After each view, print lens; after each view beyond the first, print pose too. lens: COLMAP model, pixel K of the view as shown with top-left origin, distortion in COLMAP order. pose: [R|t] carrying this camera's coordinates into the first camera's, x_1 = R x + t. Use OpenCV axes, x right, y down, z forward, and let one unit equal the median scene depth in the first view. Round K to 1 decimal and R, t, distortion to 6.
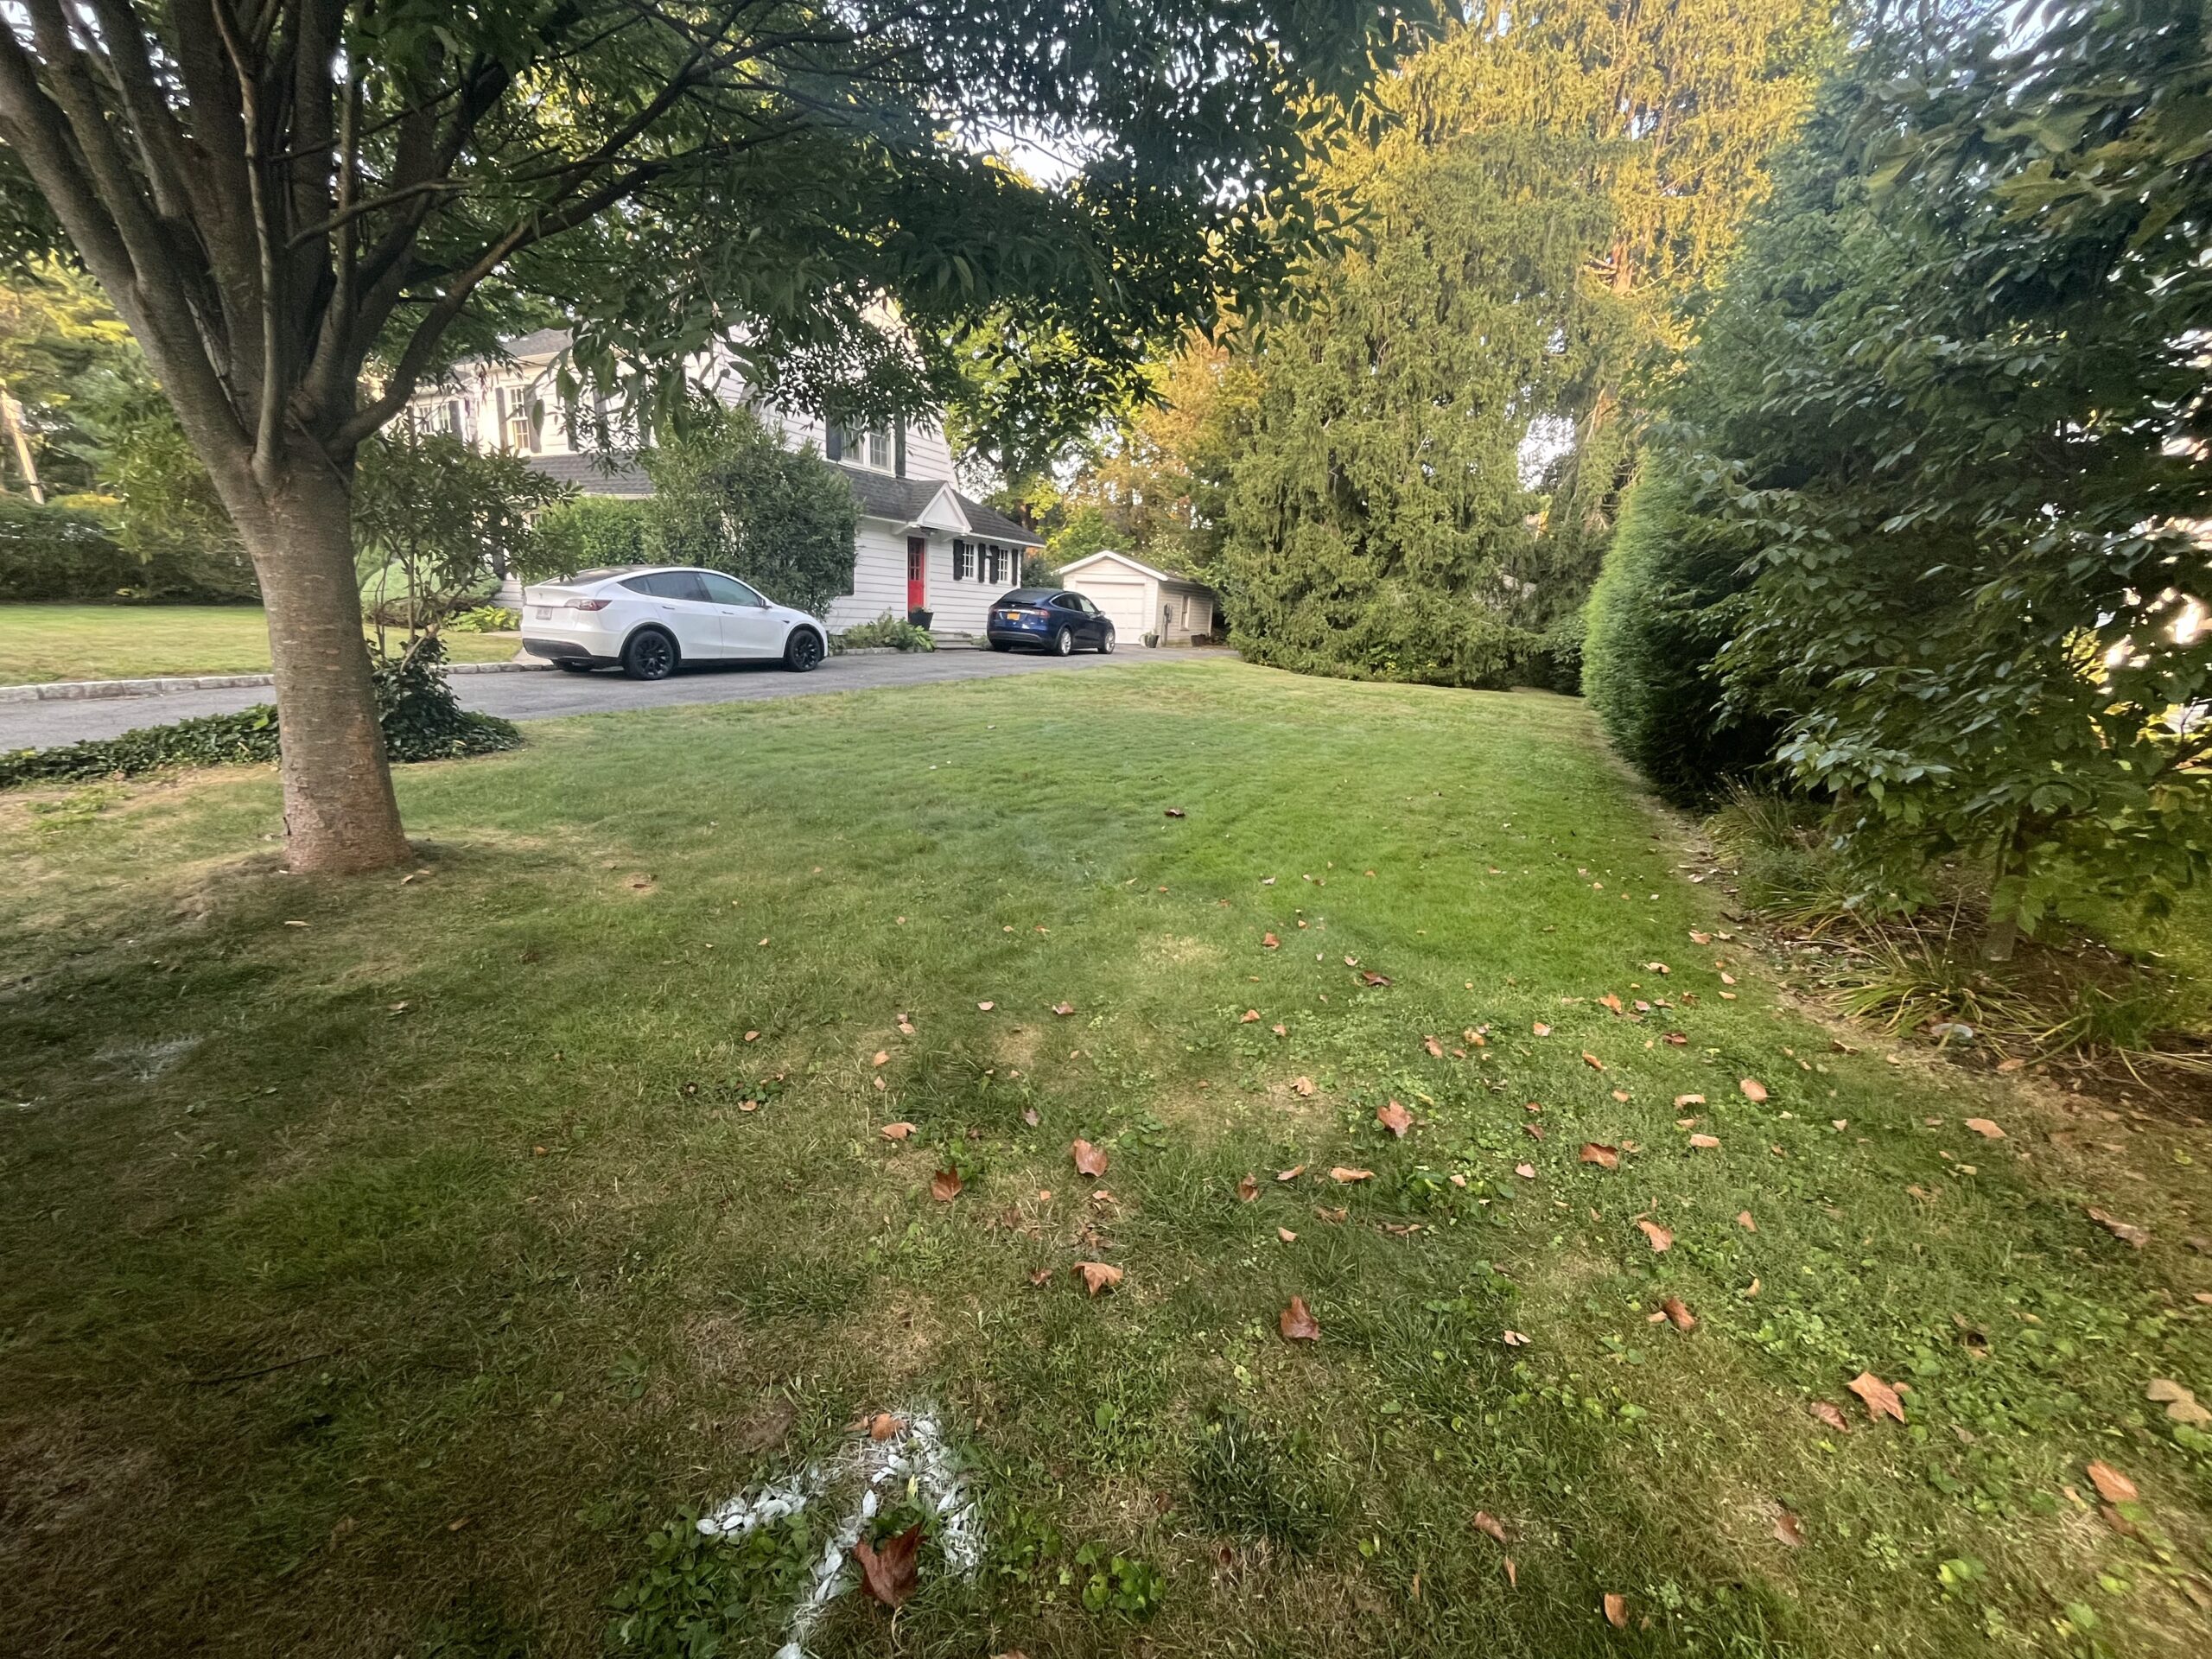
lens RADIAL K [[888.1, 0, 1106.3], [0, 888.1, 829.5], [0, 0, 1]] dist [-0.002520, -0.000164]
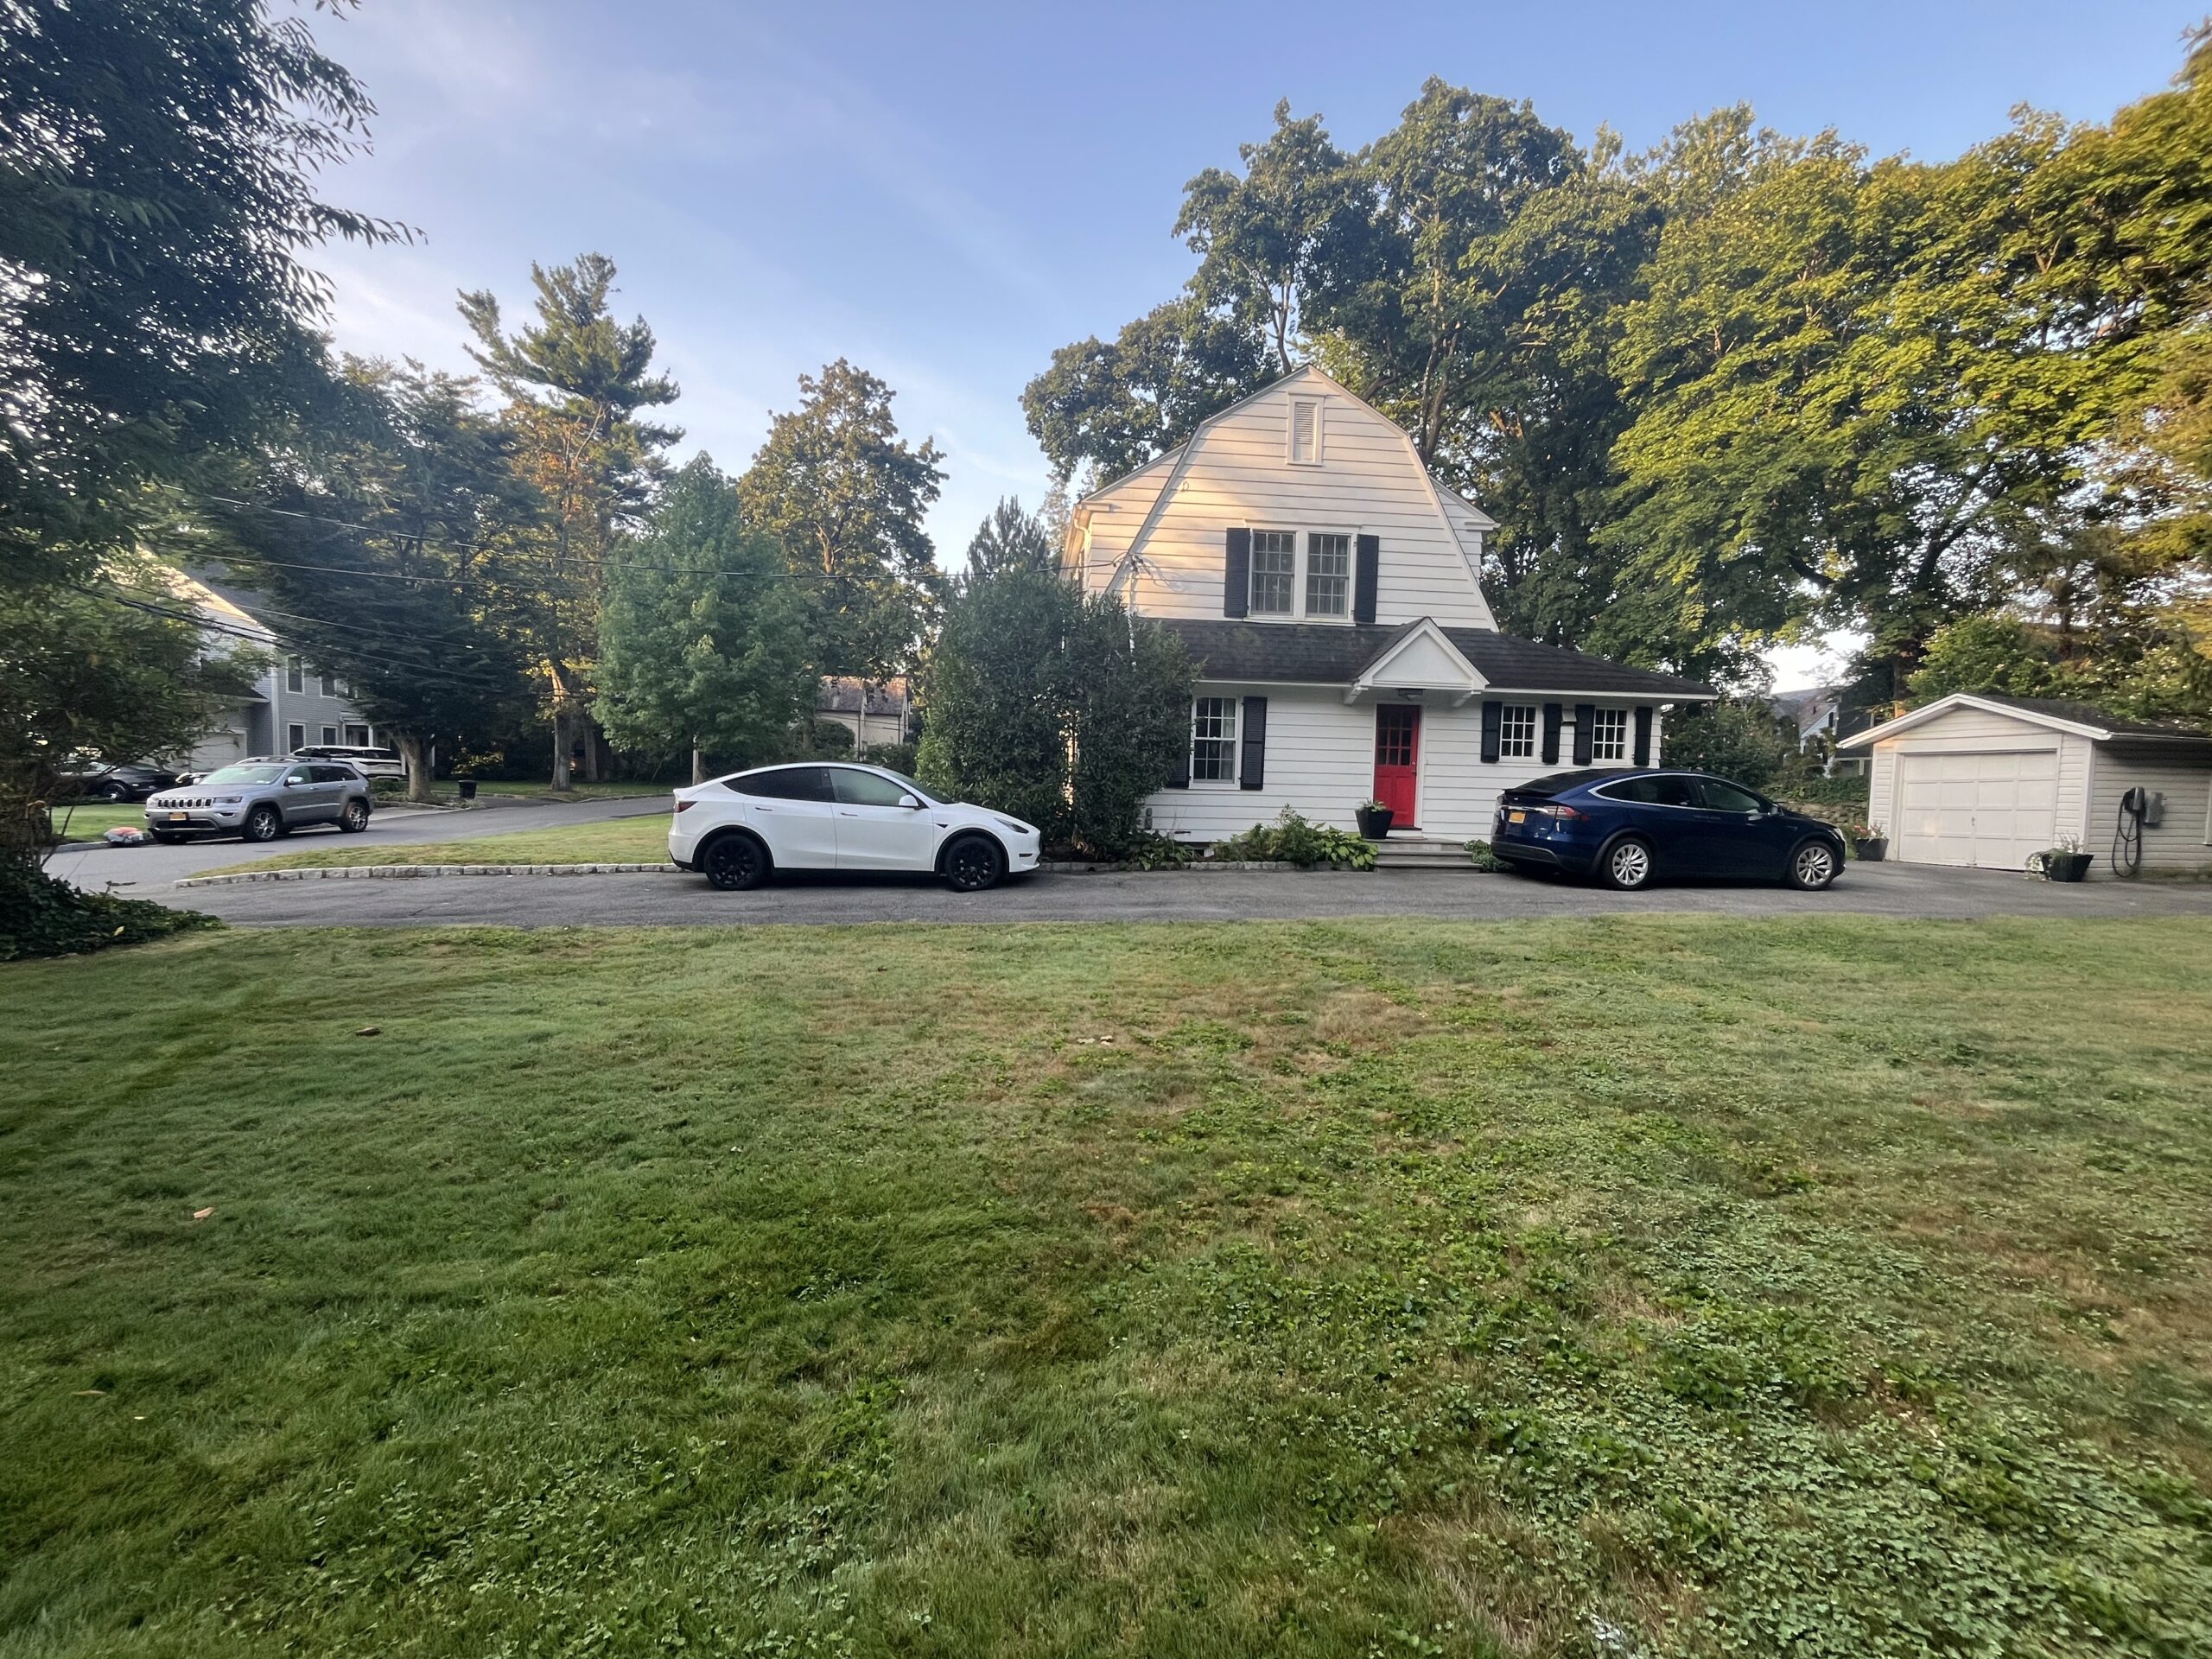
lens RADIAL K [[888.1, 0, 1105.9], [0, 888.1, 829.1], [0, 0, 1]] dist [-0.002520, -0.000164]
pose [[0.534570, 0.006743, -0.845097, 0.249947], [-0.194464, 0.974117, -0.115236, -0.117390], [0.822447, 0.225942, 0.522045, 0.496847]]
